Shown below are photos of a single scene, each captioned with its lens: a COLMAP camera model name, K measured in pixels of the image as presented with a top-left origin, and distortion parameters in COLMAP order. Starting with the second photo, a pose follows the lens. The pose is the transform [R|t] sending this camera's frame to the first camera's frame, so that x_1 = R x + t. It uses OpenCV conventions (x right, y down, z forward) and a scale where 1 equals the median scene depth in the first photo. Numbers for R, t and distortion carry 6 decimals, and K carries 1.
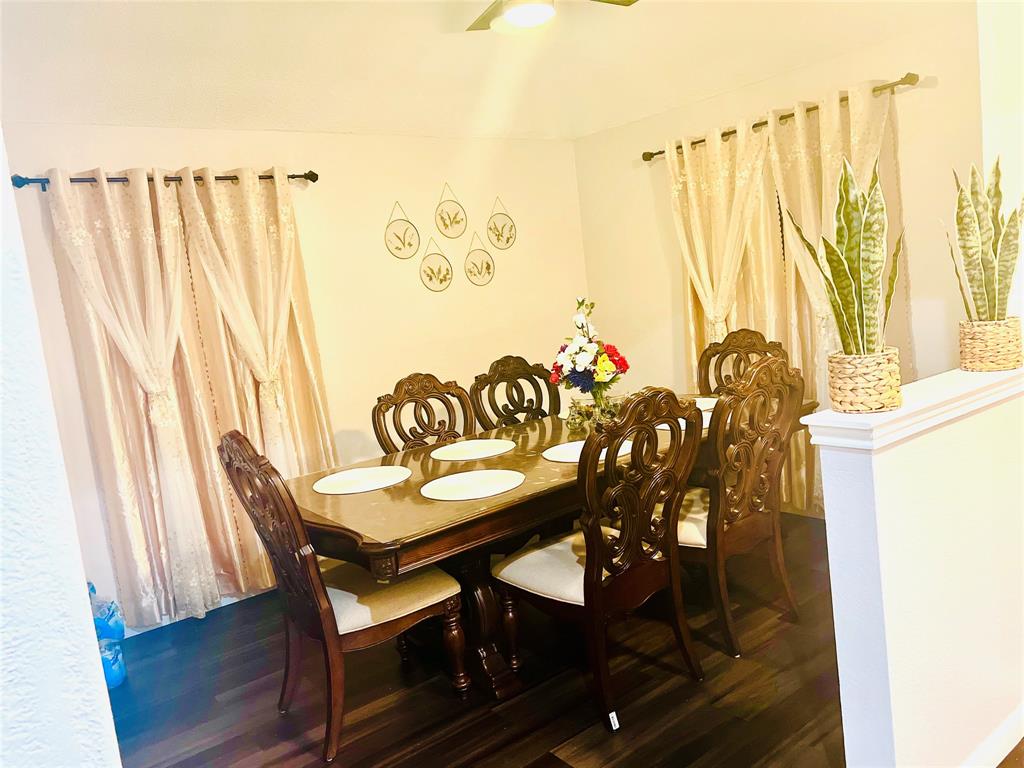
lens RADIAL K [[761.5, 0, 512.0], [0, 761.5, 384.0], [0, 0, 1]] dist [0.039815, -0.035599]
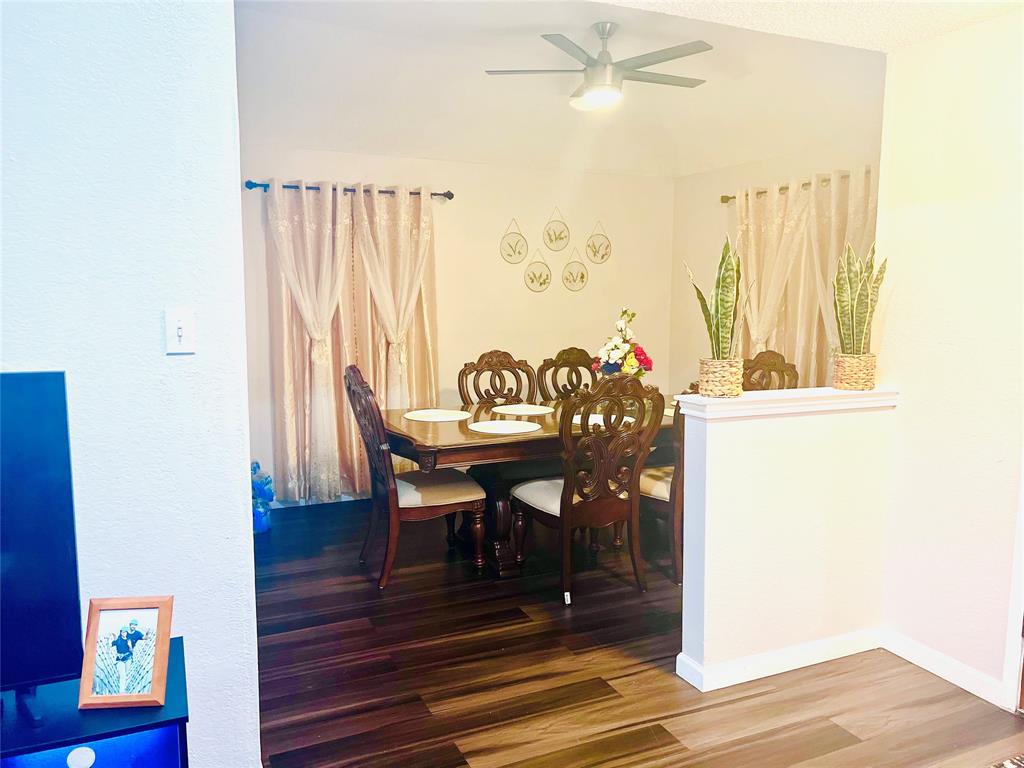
lens RADIAL K [[766.5, 0, 517.0], [0, 766.5, 384.9], [0, 0, 1]] dist [0.068670, -0.077637]
pose [[0.968251, 0.138962, -0.207795, 0.198188], [-0.139385, 0.990157, 0.012680, 0.024508], [0.207511, 0.016686, 0.978090, -0.311300]]
